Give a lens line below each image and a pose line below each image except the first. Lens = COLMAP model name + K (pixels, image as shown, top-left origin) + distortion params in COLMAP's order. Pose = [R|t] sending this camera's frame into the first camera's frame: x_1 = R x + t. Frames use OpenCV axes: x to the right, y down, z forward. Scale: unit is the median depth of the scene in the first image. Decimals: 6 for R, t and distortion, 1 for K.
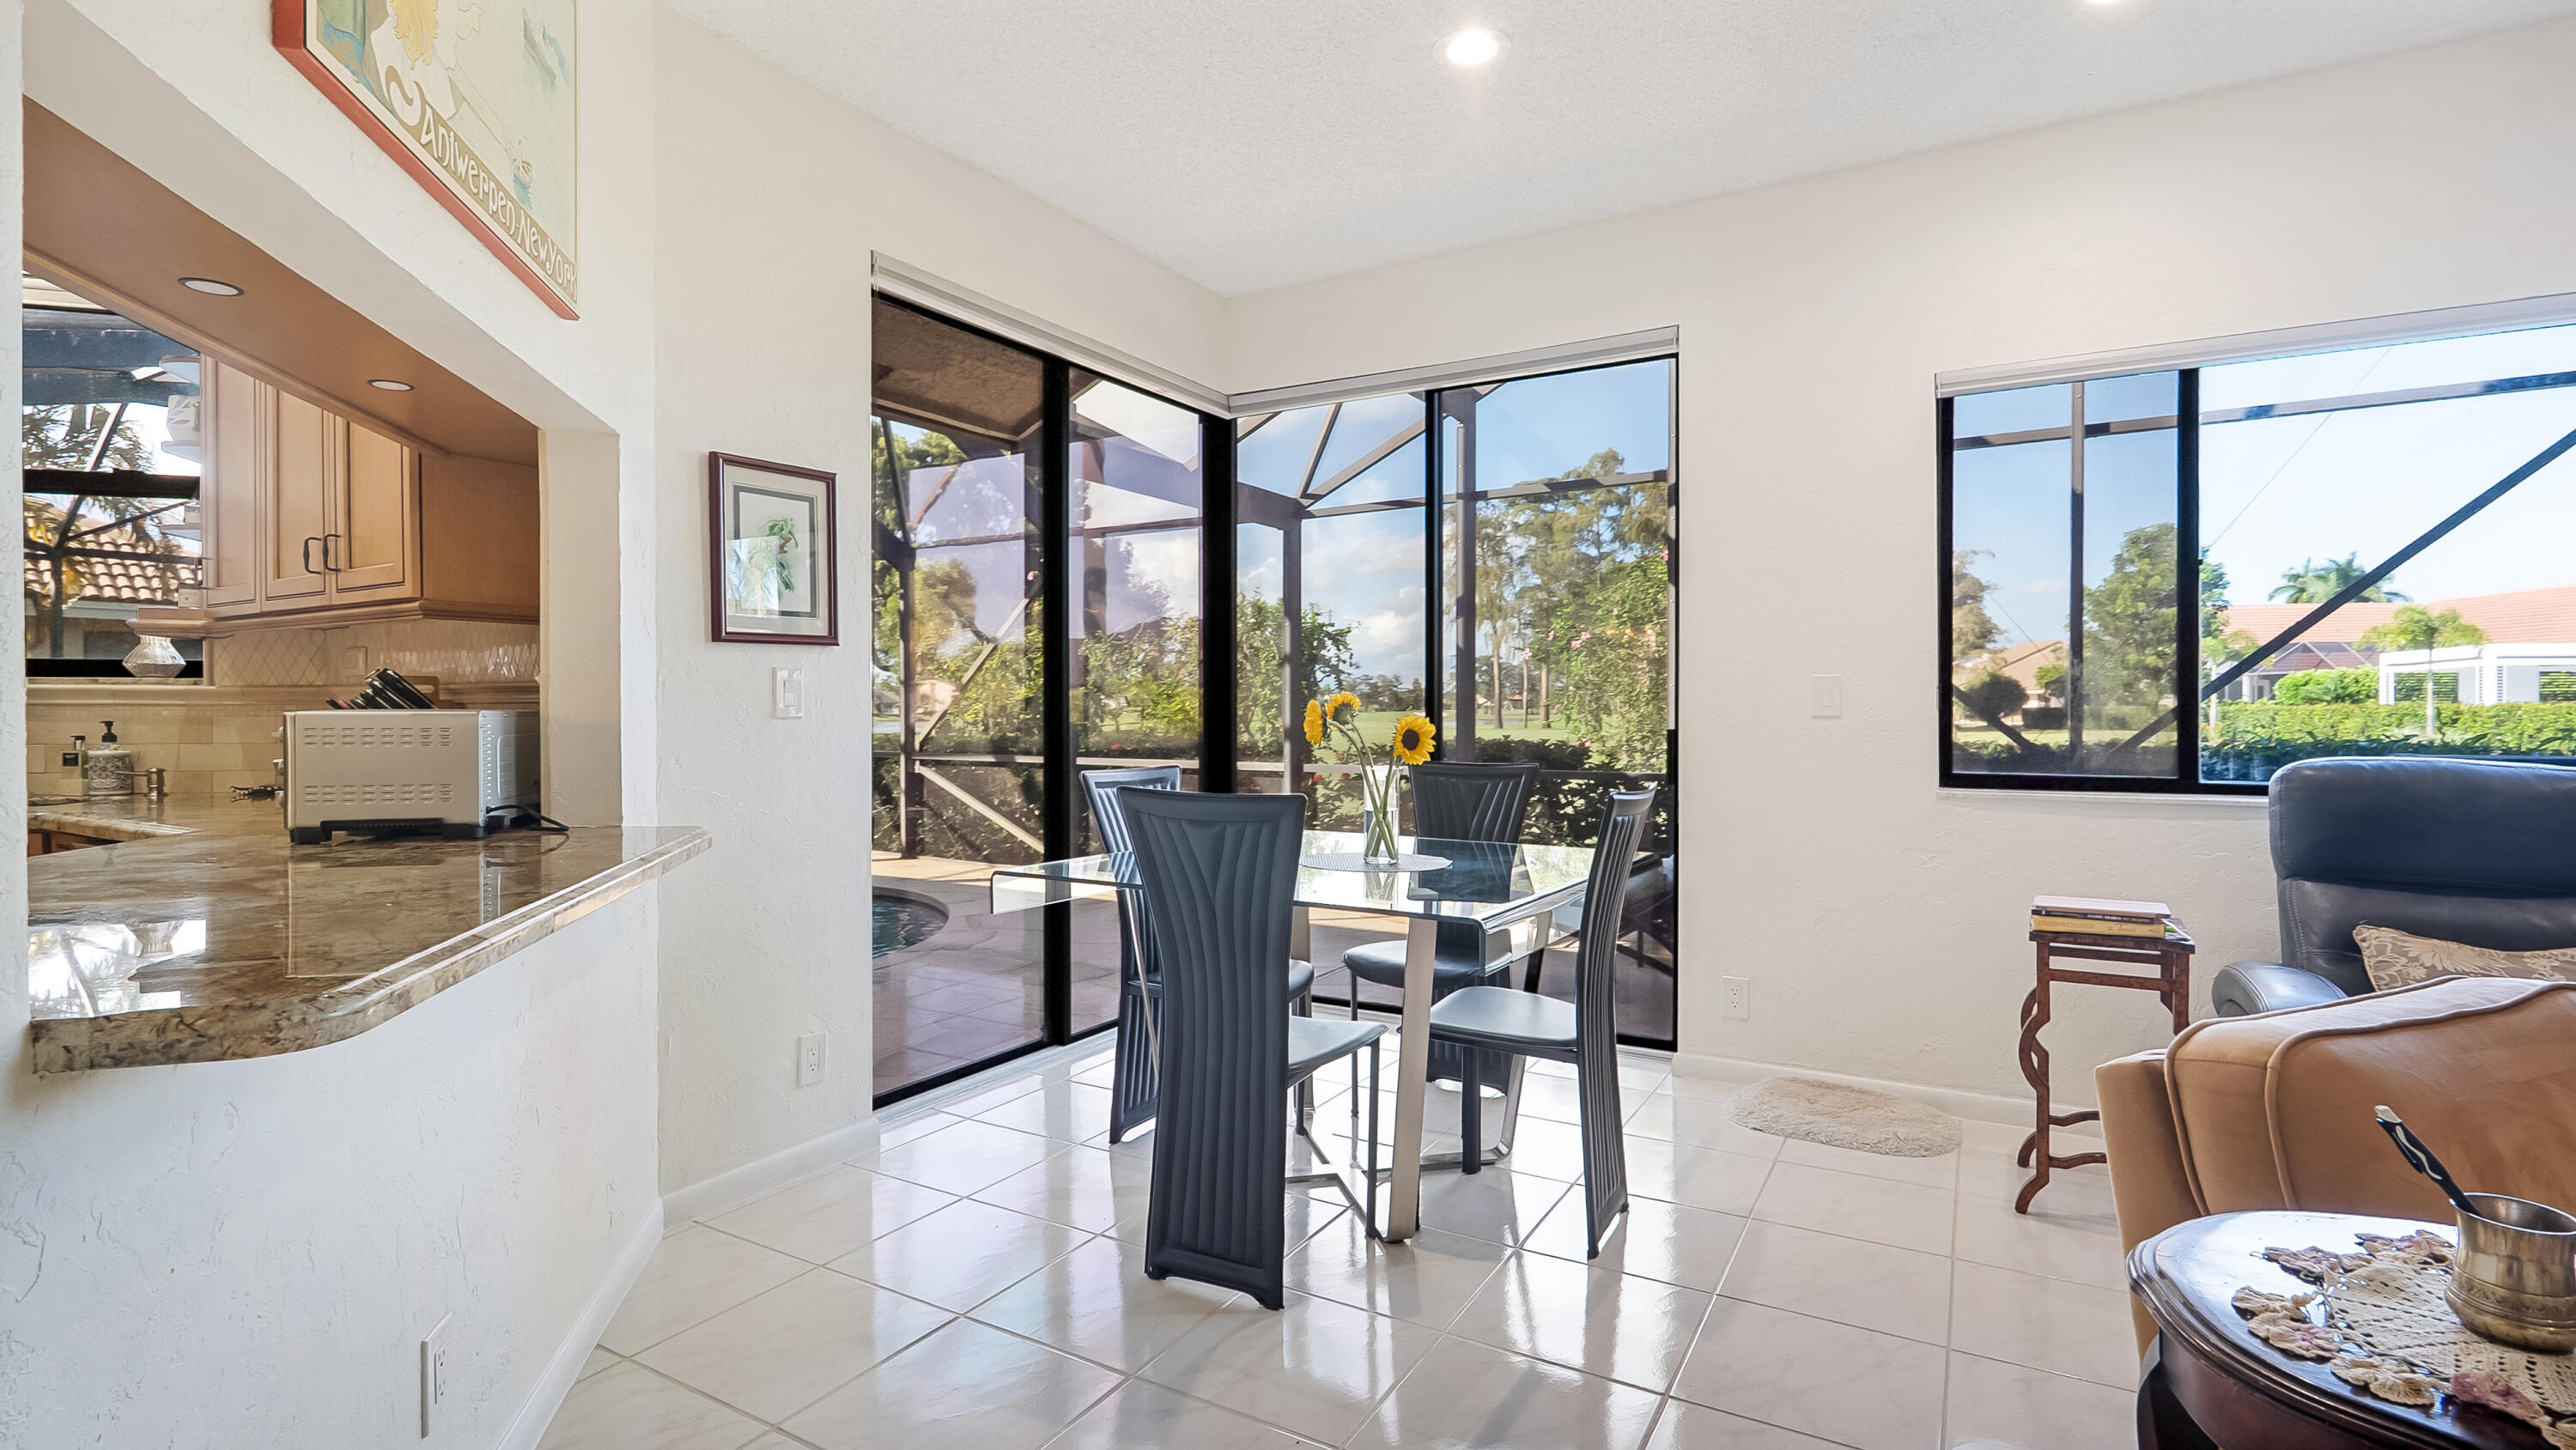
lens RADIAL K [[1191.9, 0, 1304.6], [0, 1191.9, 713.8], [0, 0, 1]] dist [-0.007800, 0.001075]
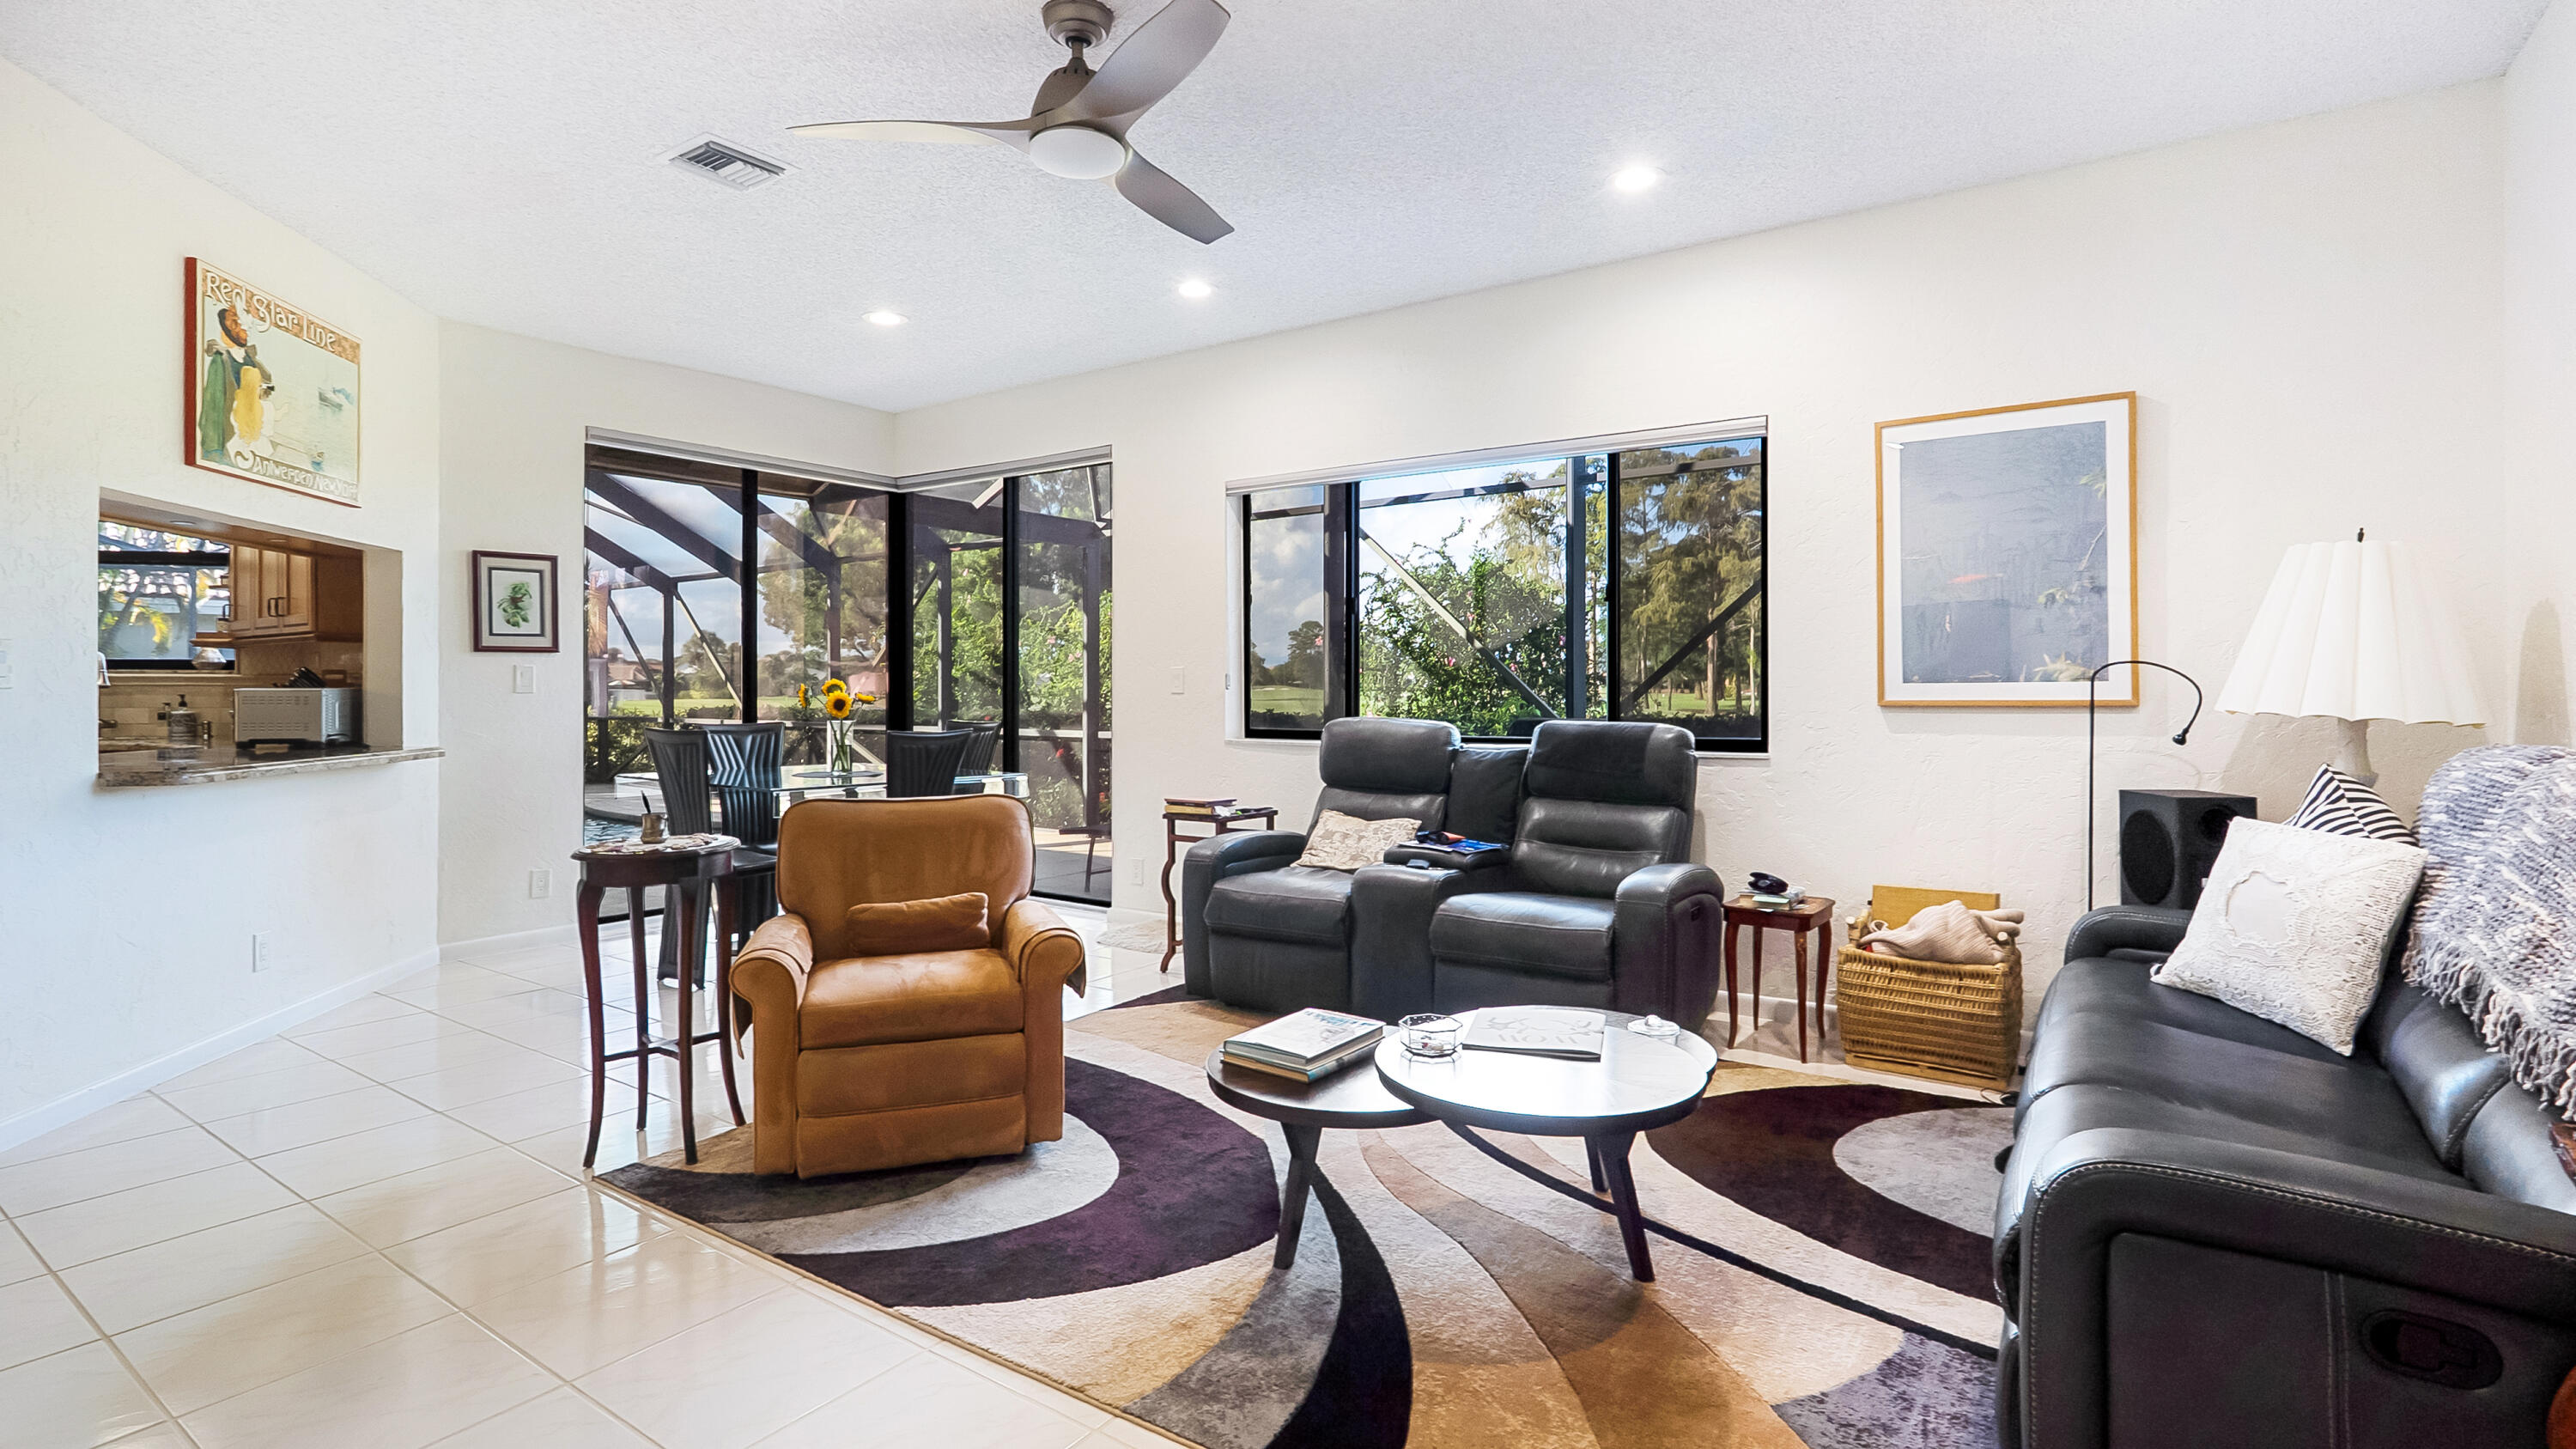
lens RADIAL K [[1192.2, 0, 1288.3], [0, 1192.2, 686.0], [0, 0, 1]] dist [-0.007800, 0.001075]
pose [[0.997061, 0.000822, -0.076612, 0.838716], [-0.001227, 0.999986, -0.005241, 0.000858], [0.076606, 0.005319, 0.997047, -0.693441]]
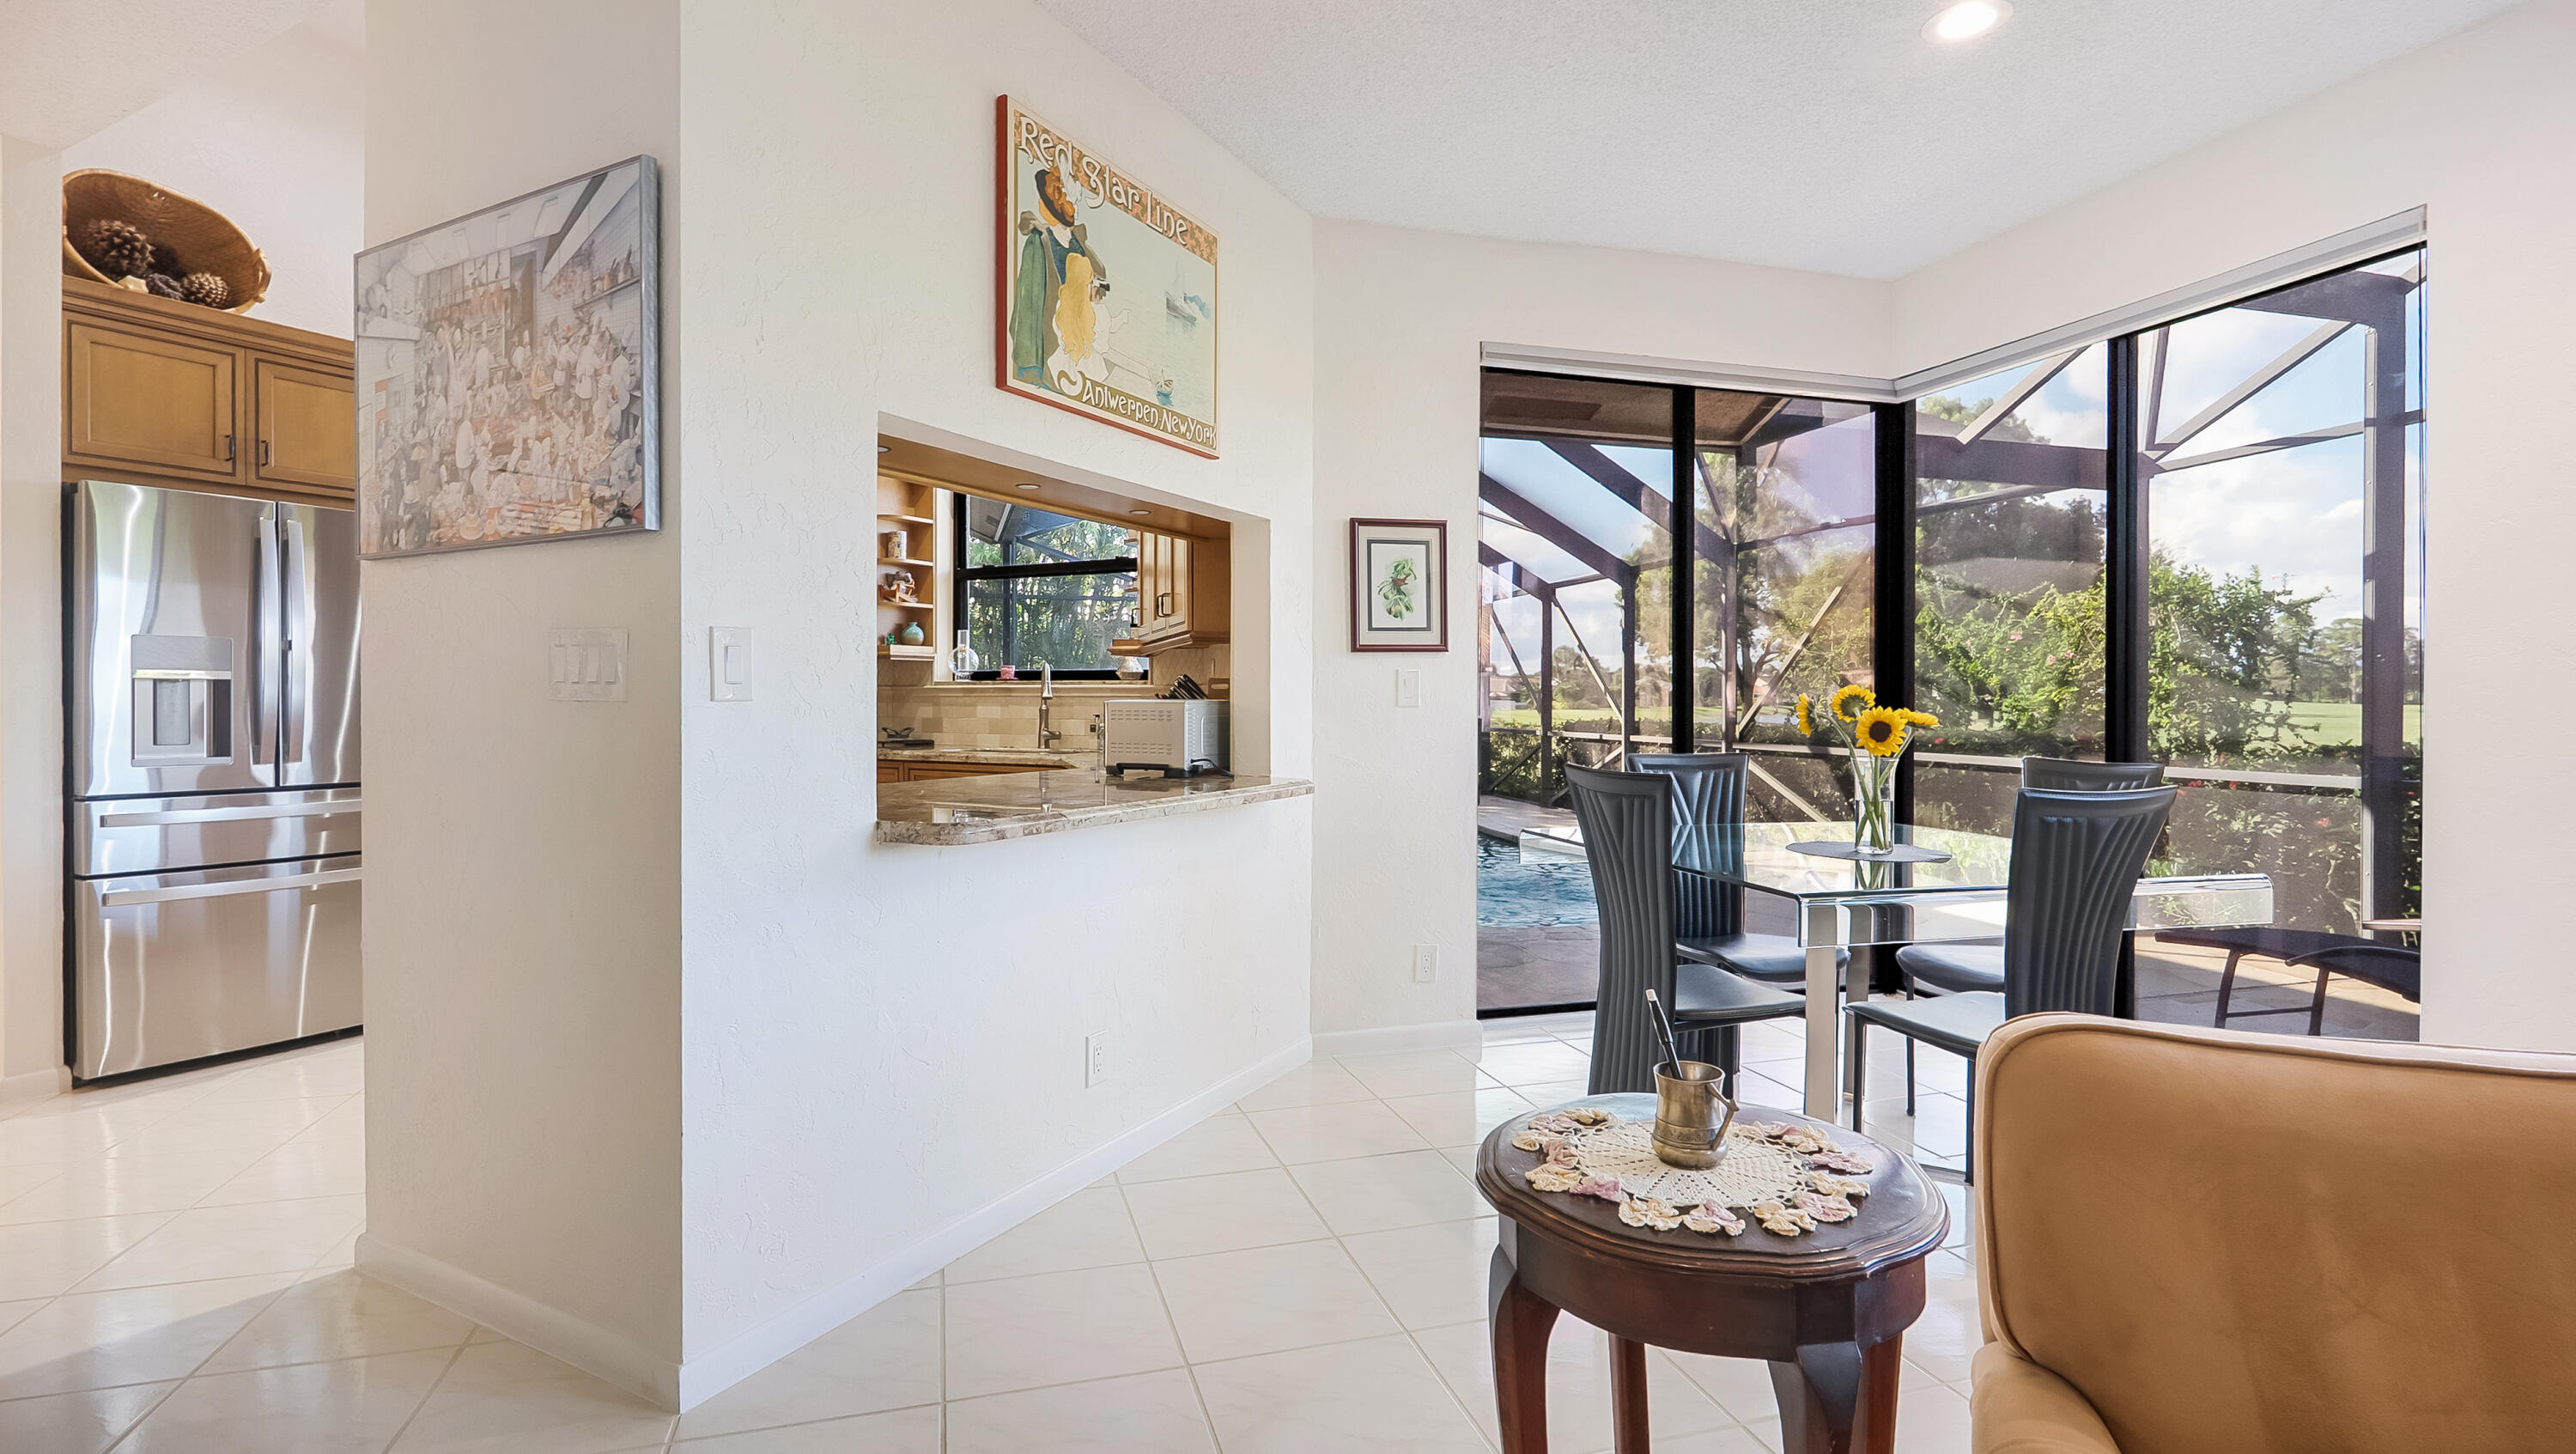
lens RADIAL K [[1205.9, 0, 1294.2], [0, 1205.9, 707.0], [0, 0, 1]] dist [-0.003689, -0.000499]
pose [[0.728622, 0.006881, -0.684882, 0.398082], [-0.005200, 0.999976, 0.004515, -0.001750], [0.684897, 0.000272, 0.728640, -0.083777]]
